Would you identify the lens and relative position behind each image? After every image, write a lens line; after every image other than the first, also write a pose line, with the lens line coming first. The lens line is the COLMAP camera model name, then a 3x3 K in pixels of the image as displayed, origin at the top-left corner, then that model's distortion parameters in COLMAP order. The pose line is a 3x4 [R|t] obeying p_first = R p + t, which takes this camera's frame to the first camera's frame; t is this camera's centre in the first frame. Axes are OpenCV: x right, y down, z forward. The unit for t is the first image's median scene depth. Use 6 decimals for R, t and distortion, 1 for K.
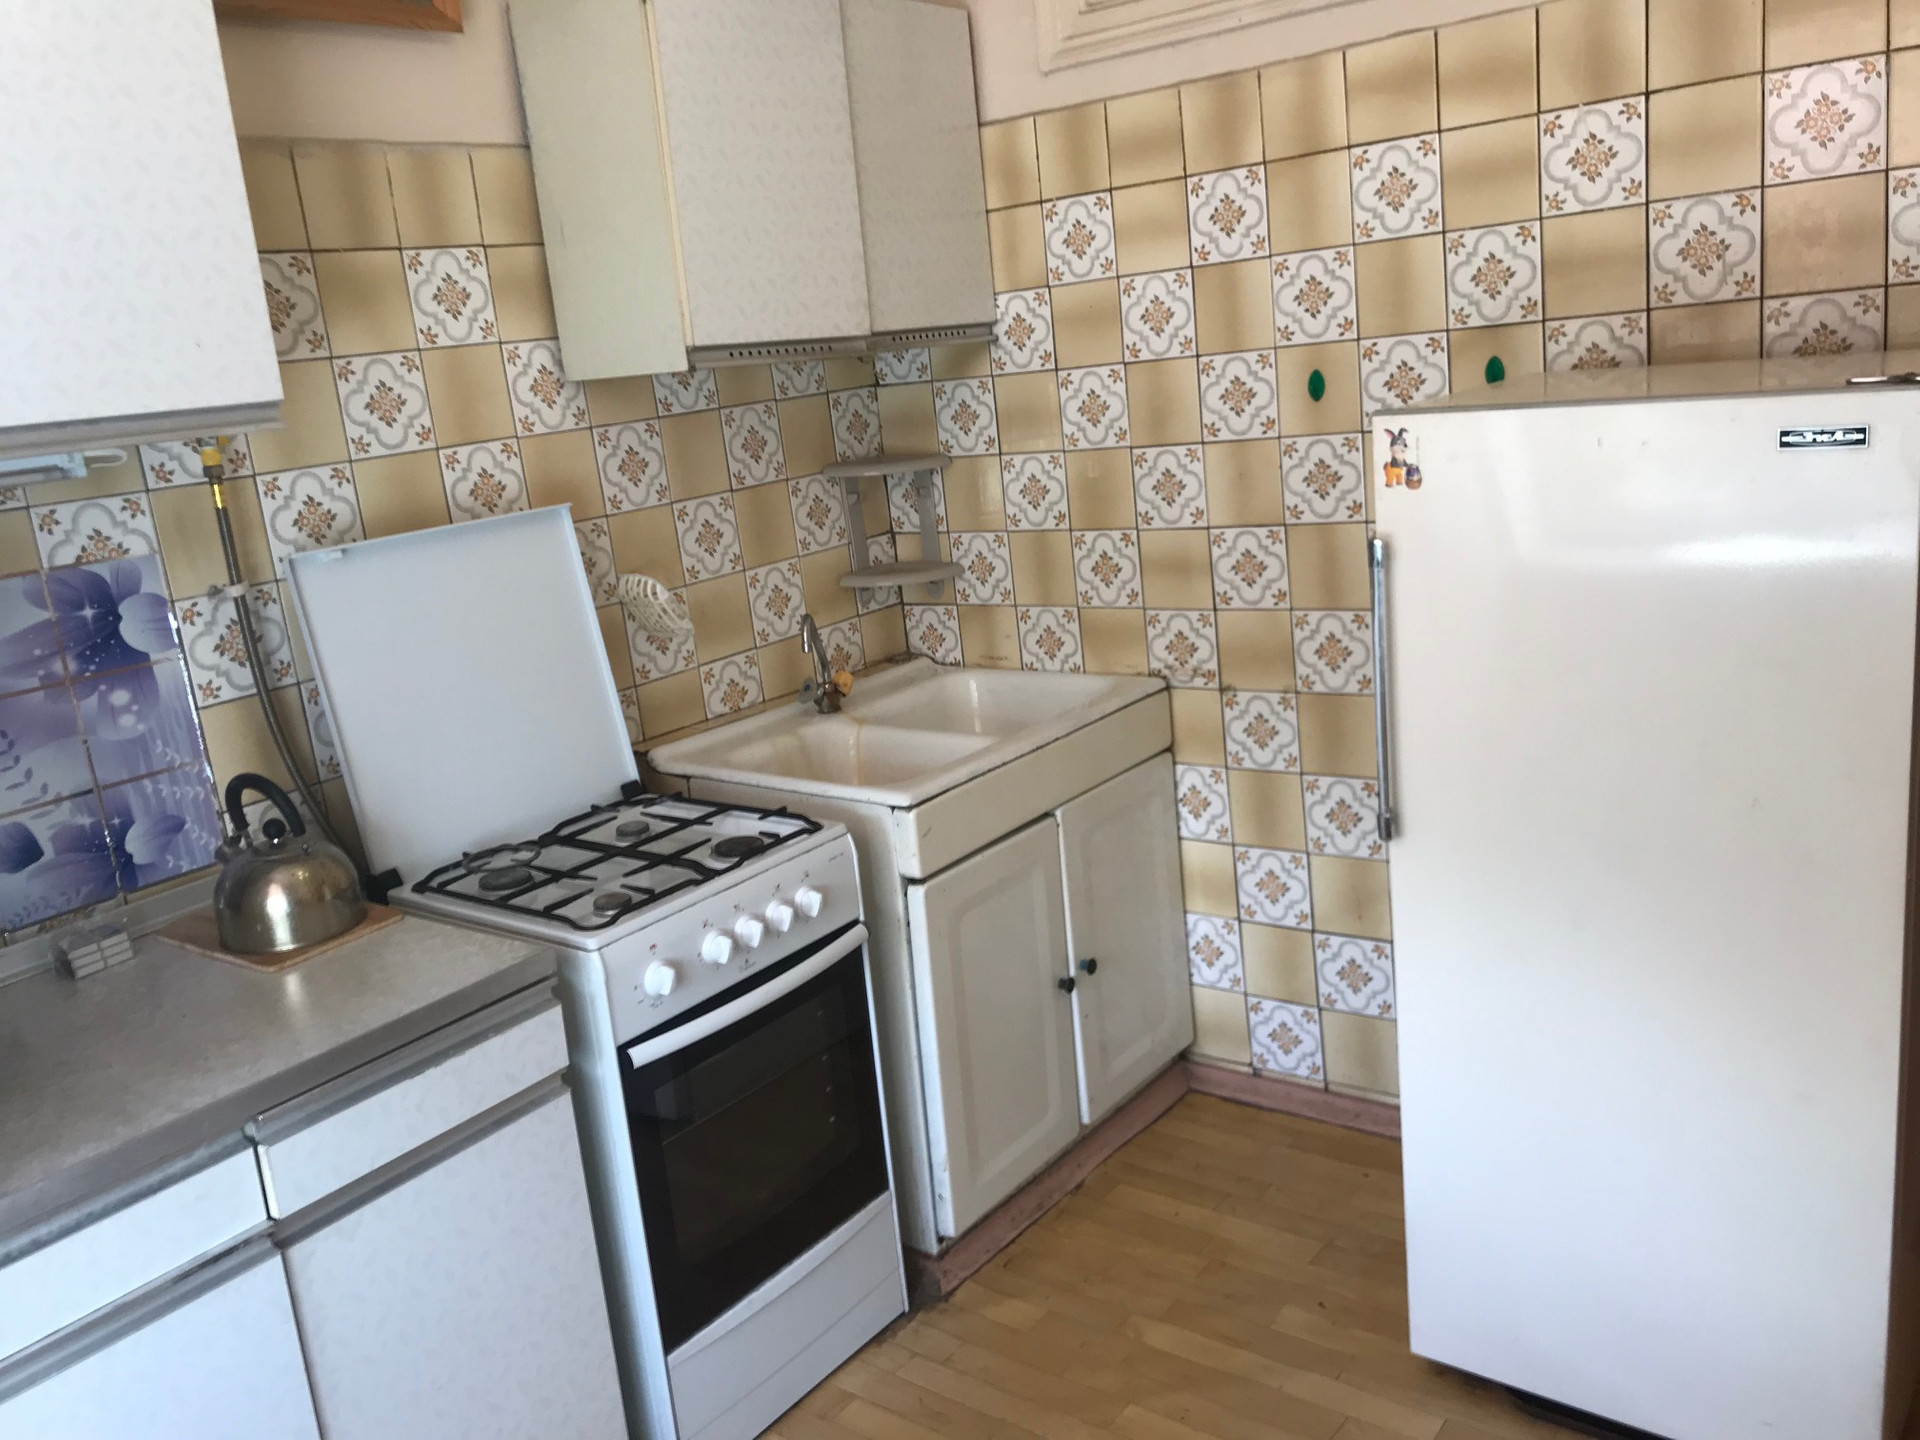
lens RADIAL K [[1597.5, 0, 960.0], [0, 1597.5, 720.0], [0, 0, 1]] dist [-0.054881, 0.008265]
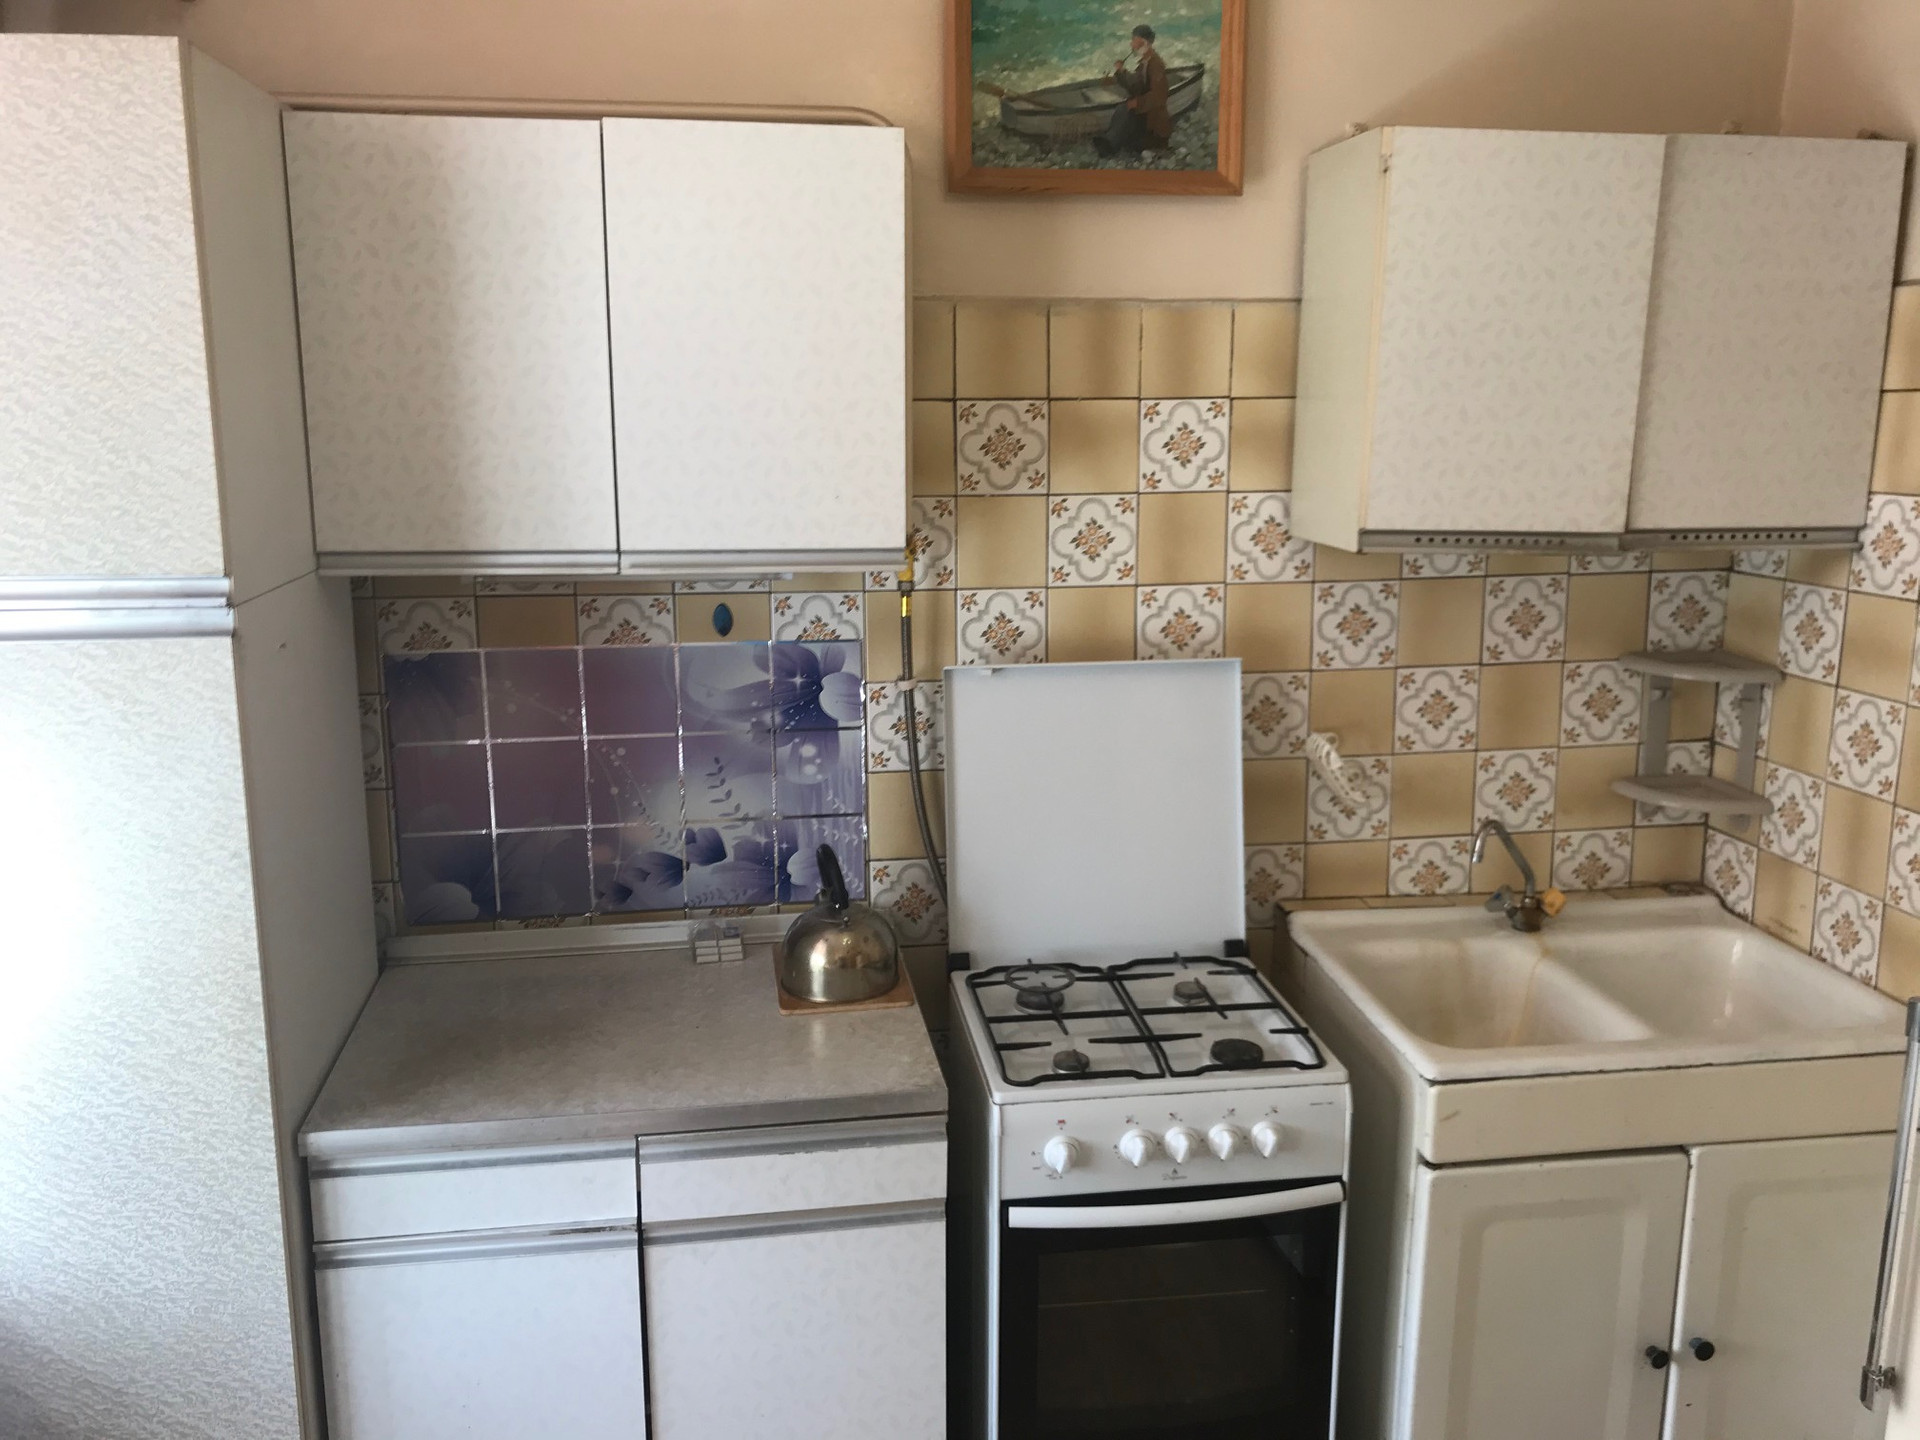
lens RADIAL K [[1565.5, 0, 960.2], [0, 1565.5, 677.1], [0, 0, 1]] dist [0.043648, -0.042756]
pose [[0.687809, 0.219251, -0.691988, 0.334465], [-0.225199, 0.970709, 0.083722, -0.172367], [0.690075, 0.098250, 0.717038, 0.164290]]
